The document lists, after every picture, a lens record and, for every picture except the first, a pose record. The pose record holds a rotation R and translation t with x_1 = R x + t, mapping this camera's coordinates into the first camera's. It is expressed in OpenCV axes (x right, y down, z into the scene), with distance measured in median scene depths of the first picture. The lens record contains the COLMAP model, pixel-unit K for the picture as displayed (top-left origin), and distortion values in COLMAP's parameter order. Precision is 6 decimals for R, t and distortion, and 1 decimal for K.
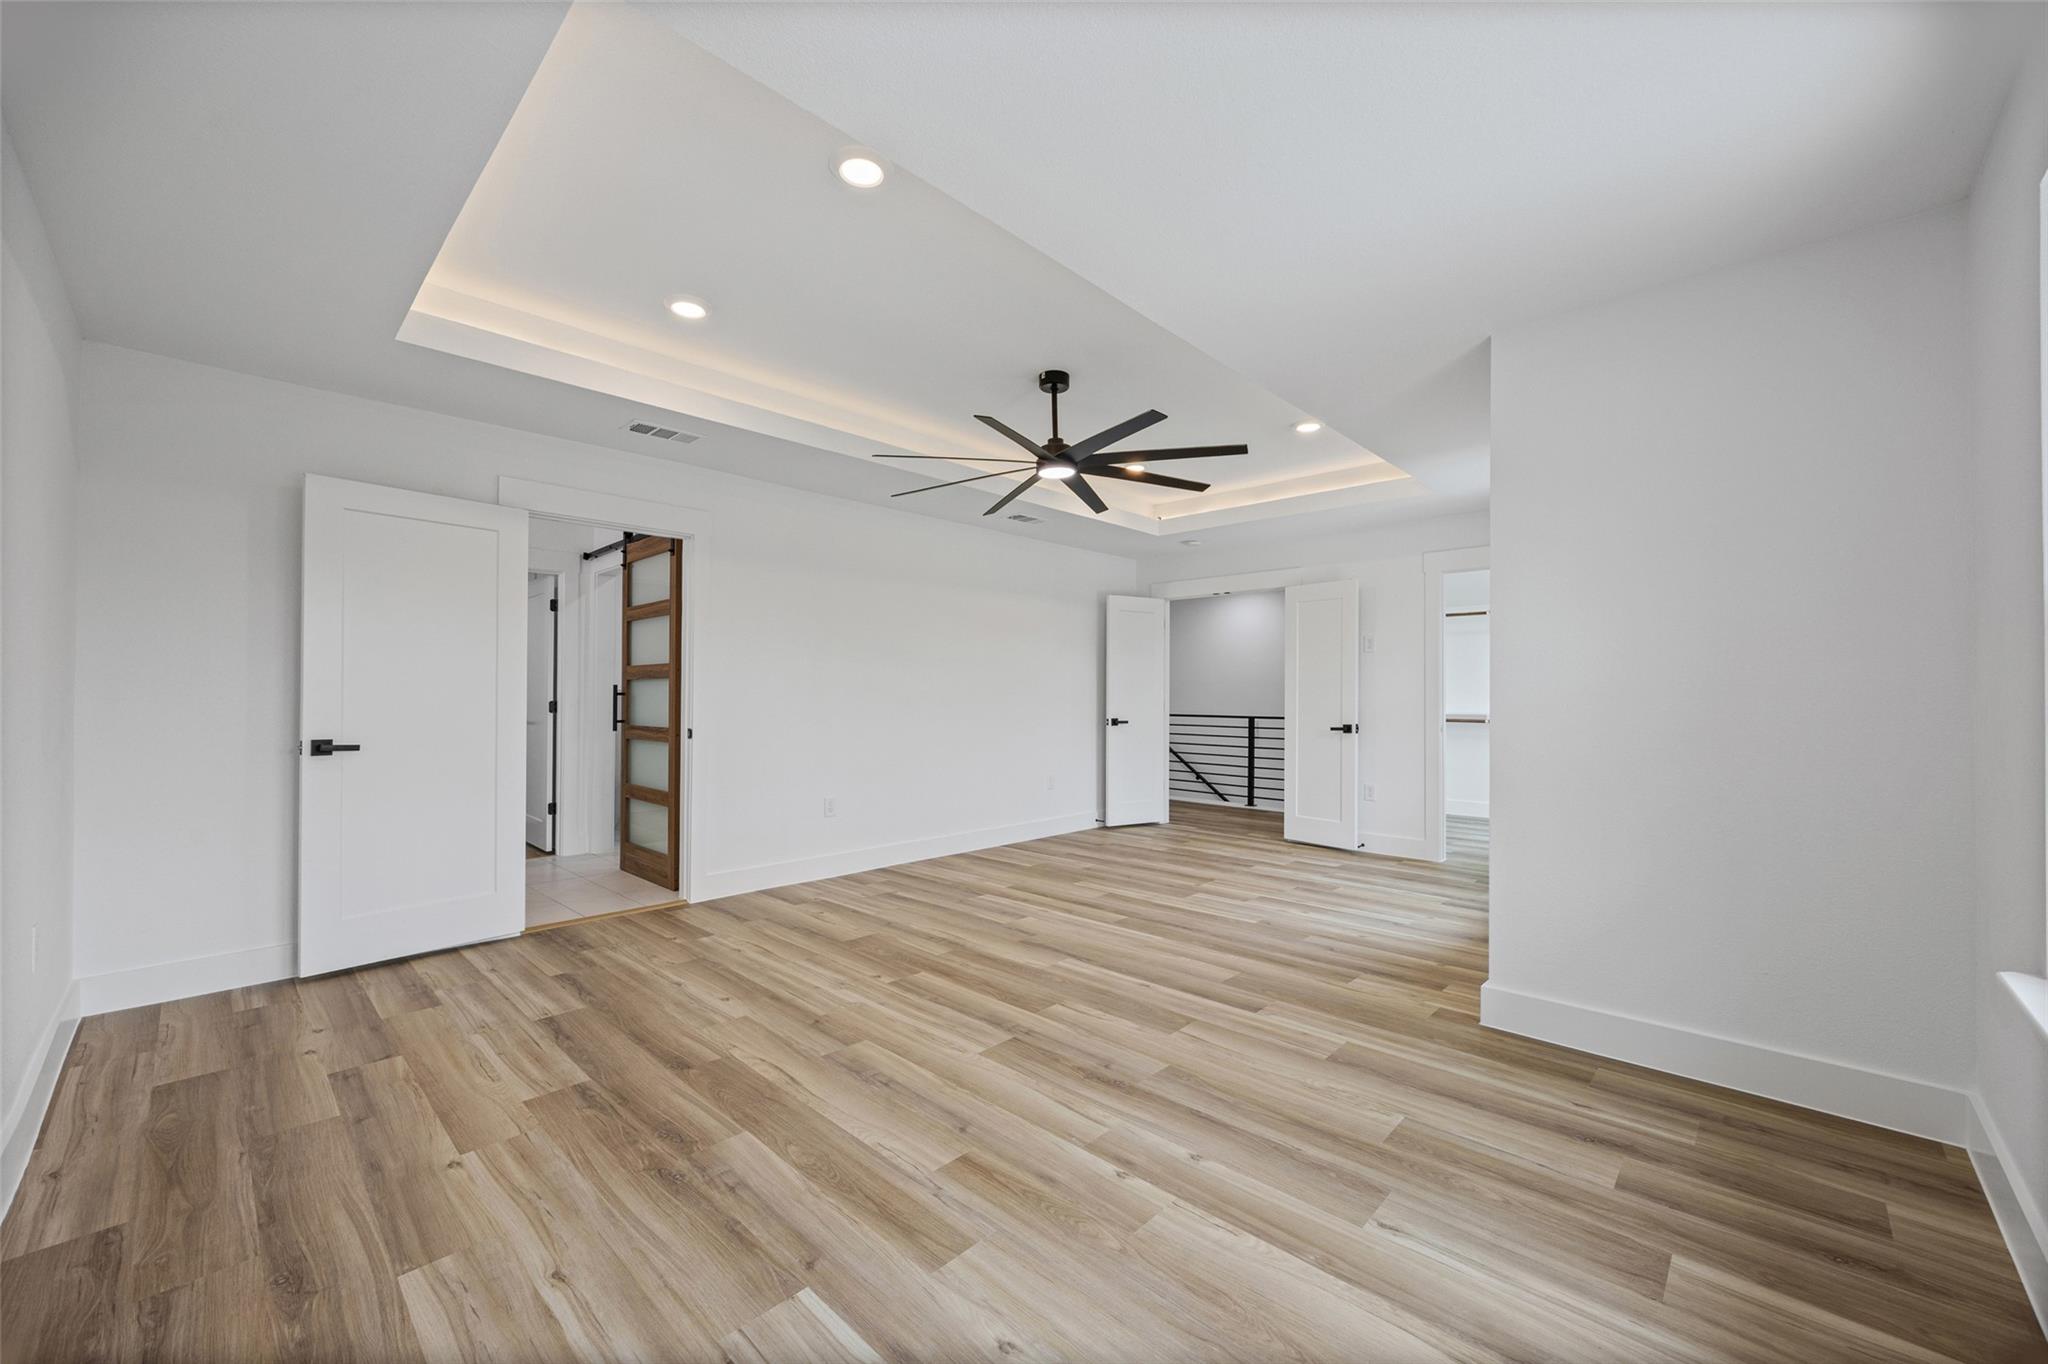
lens RADIAL K [[786.5, 0, 1010.3], [0, 786.5, 683.9], [0, 0, 1]] dist [-0.000842, -0.000437]
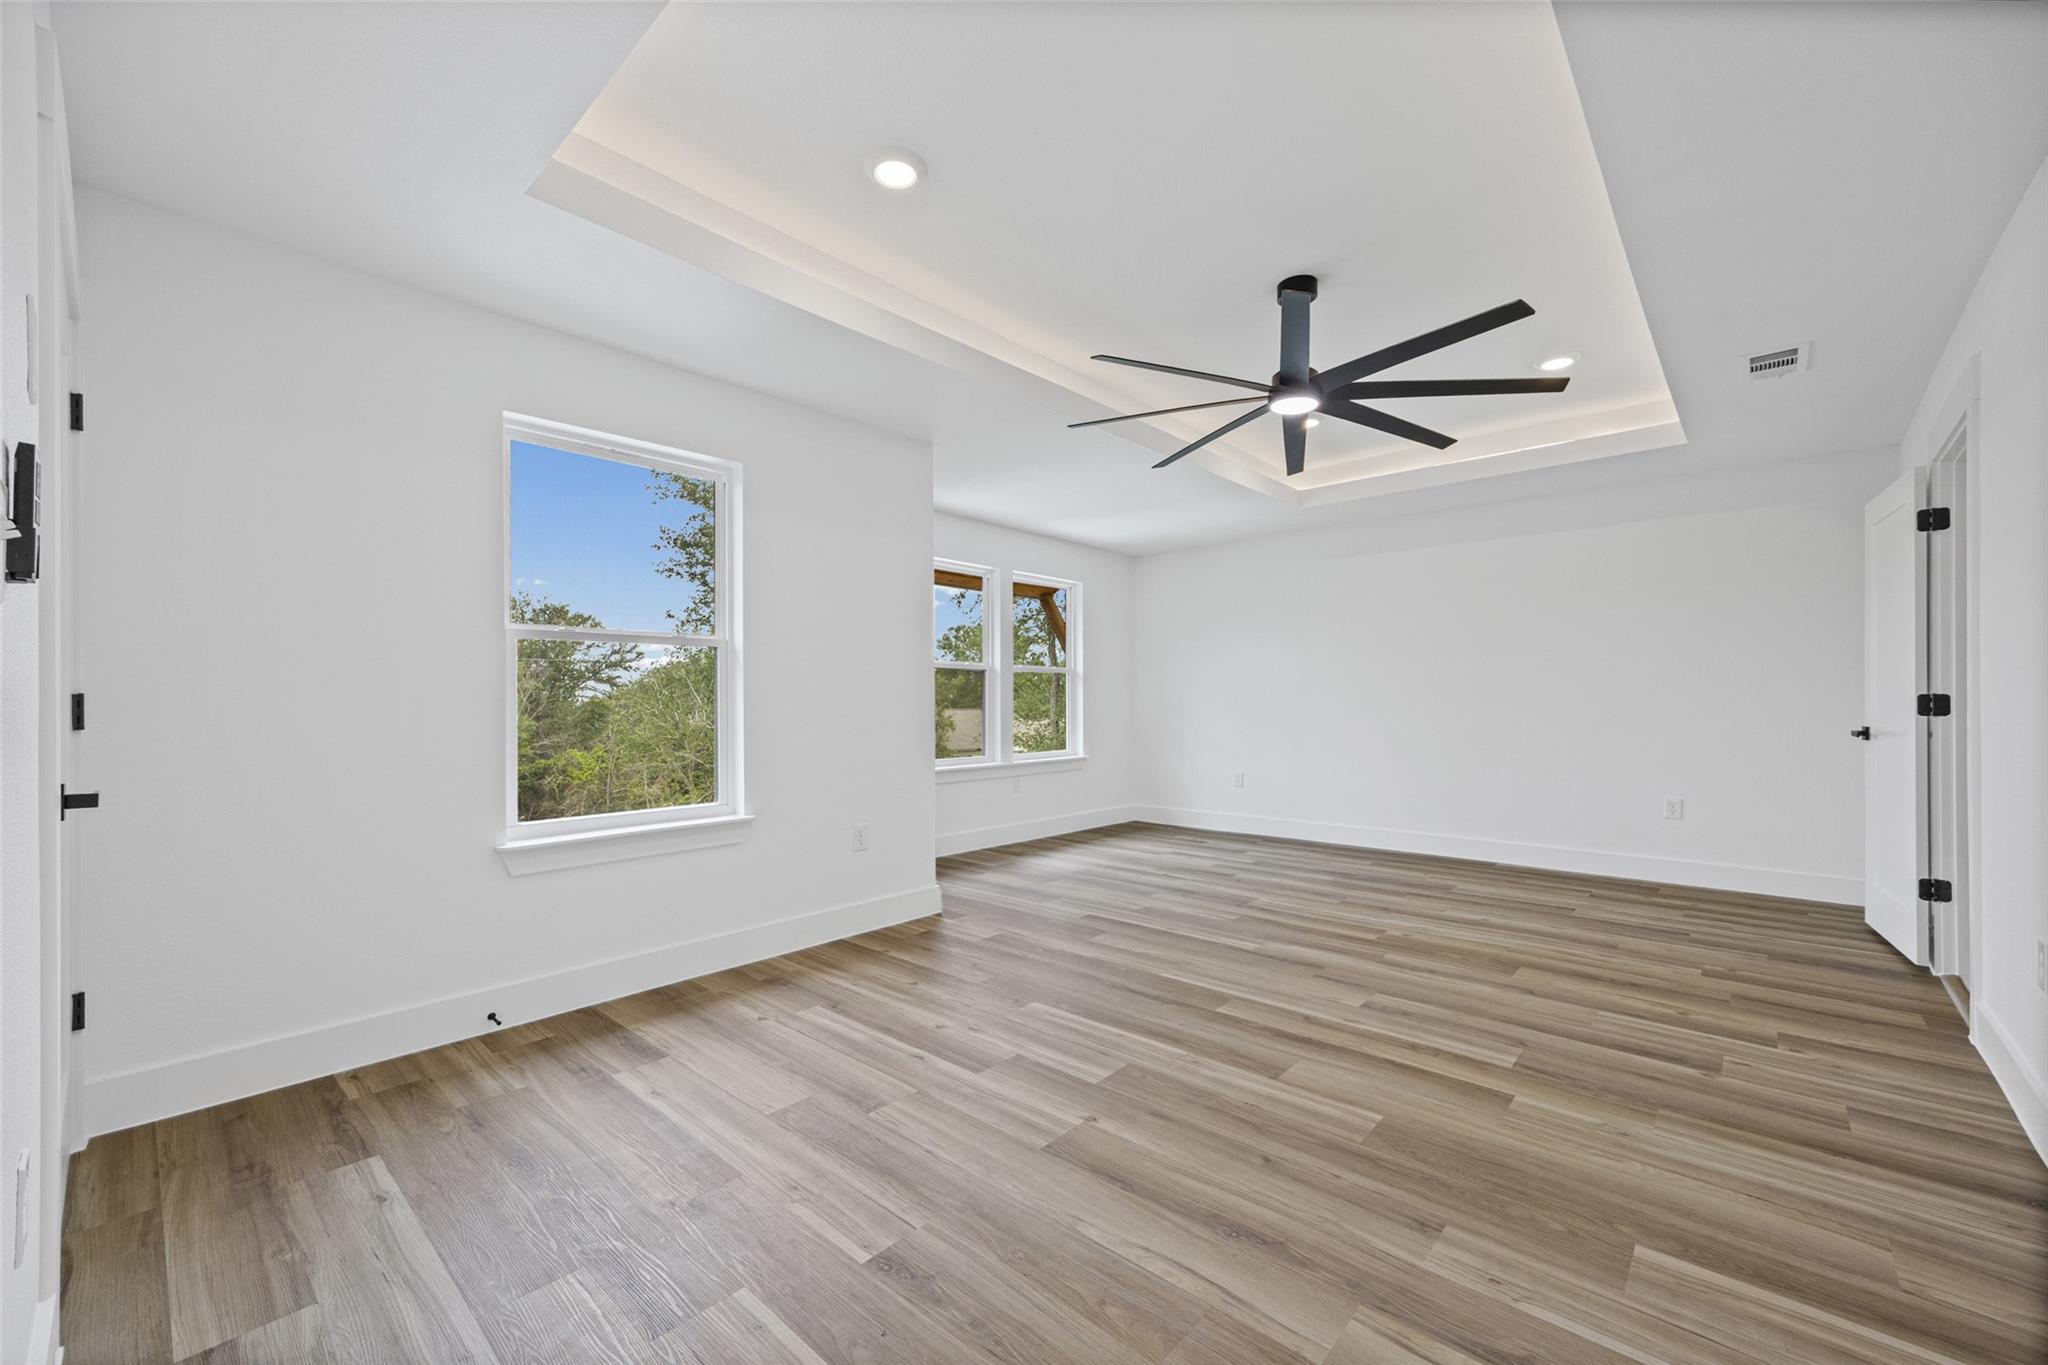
lens RADIAL K [[786.5, 0, 1017.0], [0, 786.5, 700.5], [0, 0, 1]] dist [-0.000842, -0.000437]
pose [[-0.999025, 0.000443, -0.044156, 0.382073], [0.001218, 0.999845, -0.017544, 0.046653], [0.044141, -0.017580, -0.998871, 1.827686]]
